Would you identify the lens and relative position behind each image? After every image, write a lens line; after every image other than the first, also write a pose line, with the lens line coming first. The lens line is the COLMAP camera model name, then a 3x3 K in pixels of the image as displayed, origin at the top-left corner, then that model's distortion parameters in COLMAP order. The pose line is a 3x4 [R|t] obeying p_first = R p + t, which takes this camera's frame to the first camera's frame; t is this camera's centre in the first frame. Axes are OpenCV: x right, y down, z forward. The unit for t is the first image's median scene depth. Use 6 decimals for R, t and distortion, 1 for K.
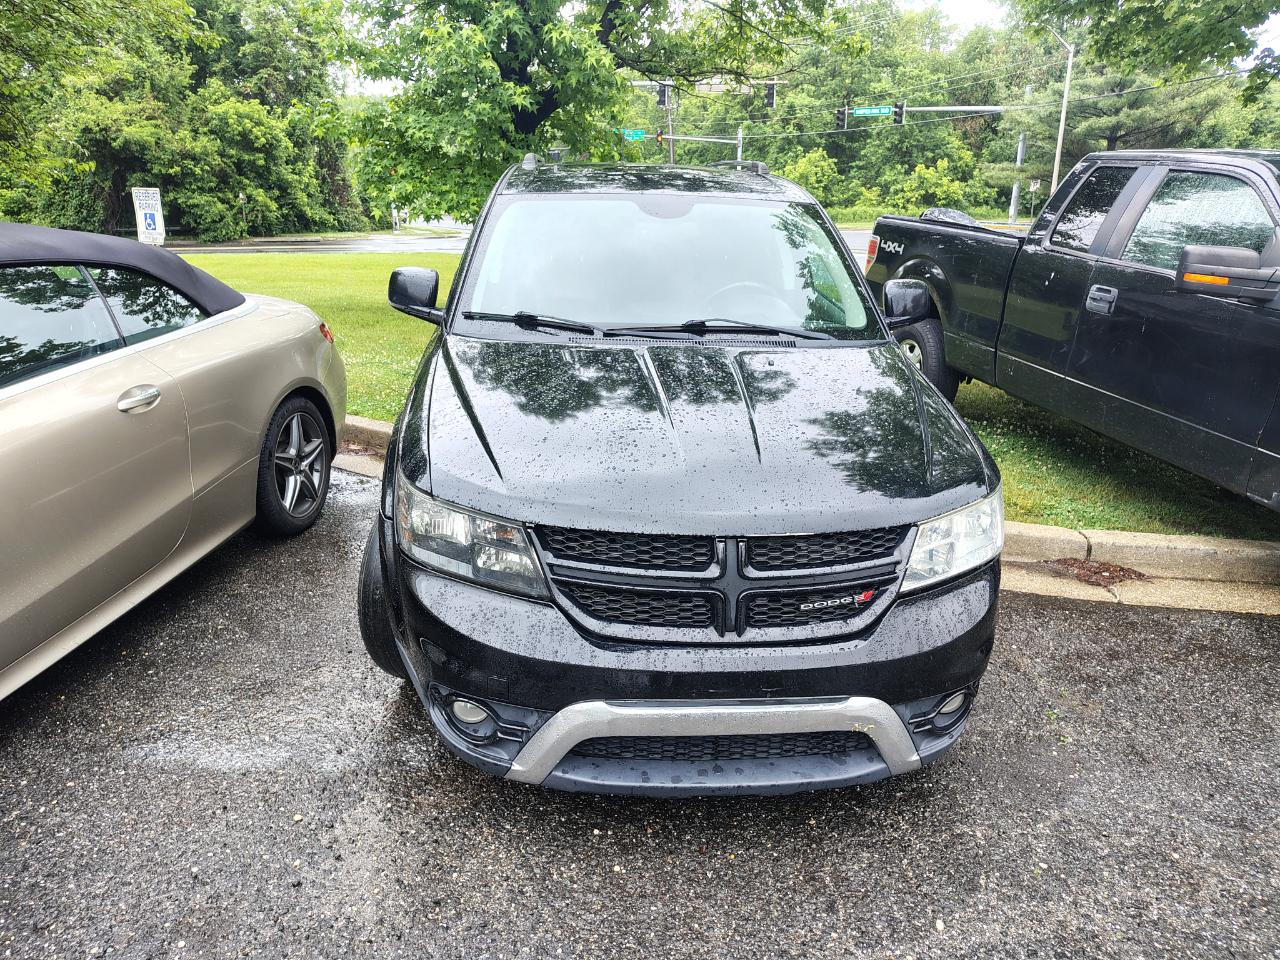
lens RADIAL K [[941.2, 0, 581.9], [0, 941.2, 484.4], [0, 0, 1]] dist [0.068550, -0.066923]
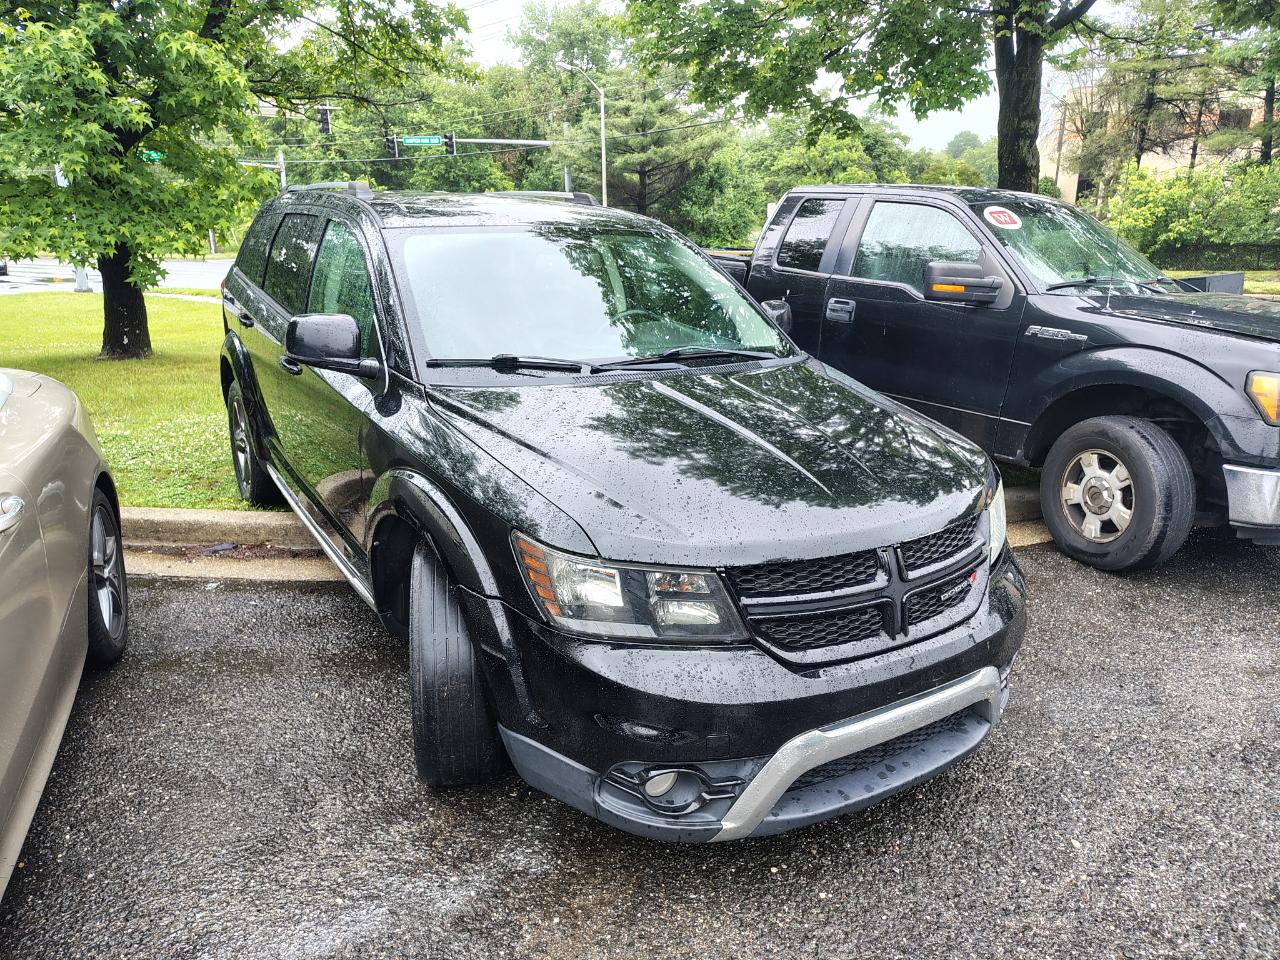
lens RADIAL K [[971.5, 0, 616.9], [0, 971.5, 485.9], [0, 0, 1]] dist [0.068788, -0.072938]
pose [[0.869828, -0.141750, 0.472553, -0.145718], [0.157350, 0.987521, 0.006588, -0.015359], [-0.467590, 0.068626, 0.881278, 0.041161]]
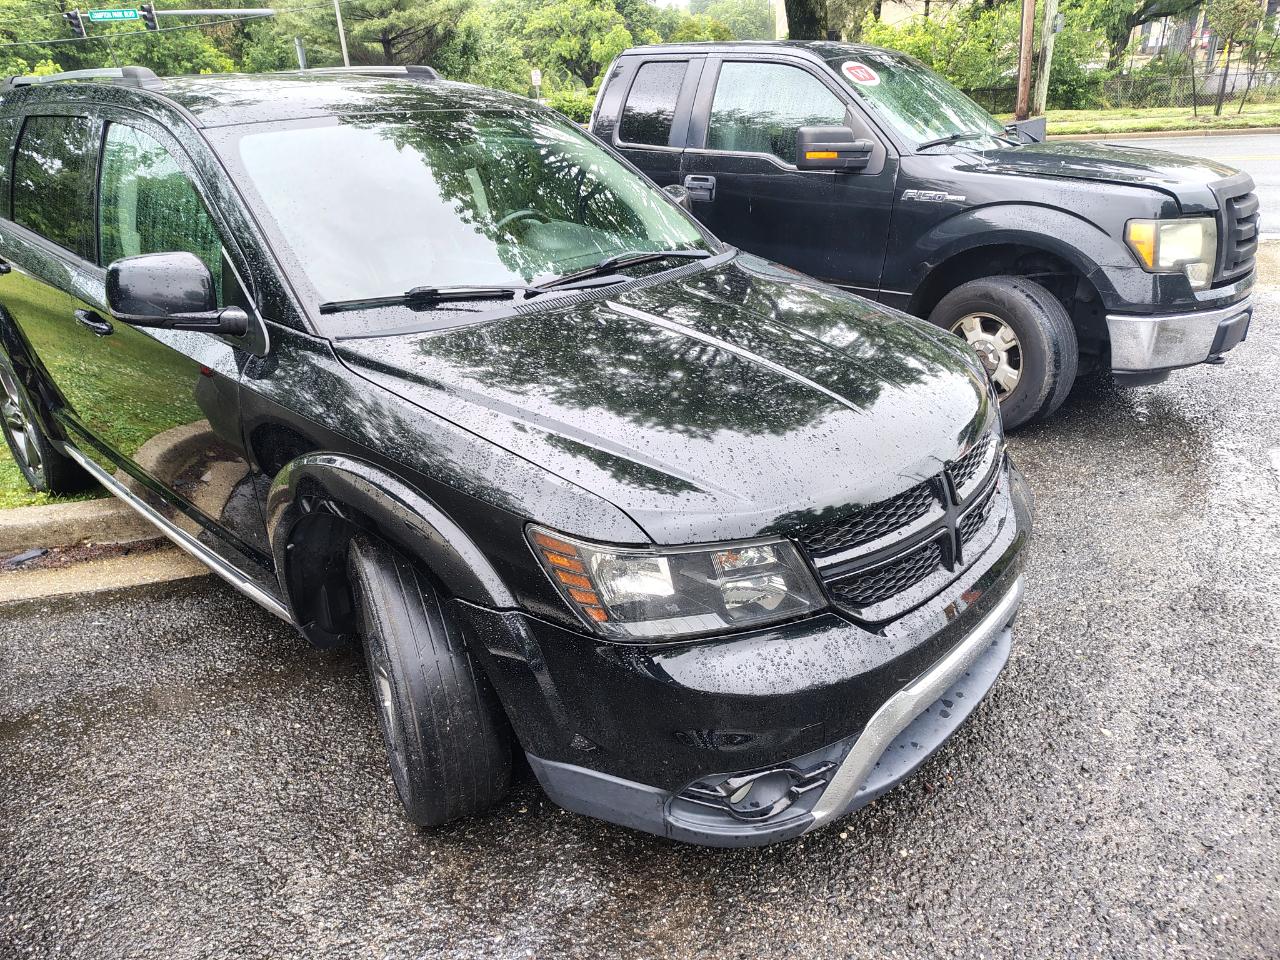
lens RADIAL K [[961.3, 0, 643.0], [0, 961.3, 502.2], [0, 0, 1]] dist [0.050881, -0.063059]
pose [[0.698981, -0.329851, 0.634527, -0.157017], [0.270606, 0.943295, 0.192267, -0.041530], [-0.661965, 0.037316, 0.748605, 0.114507]]
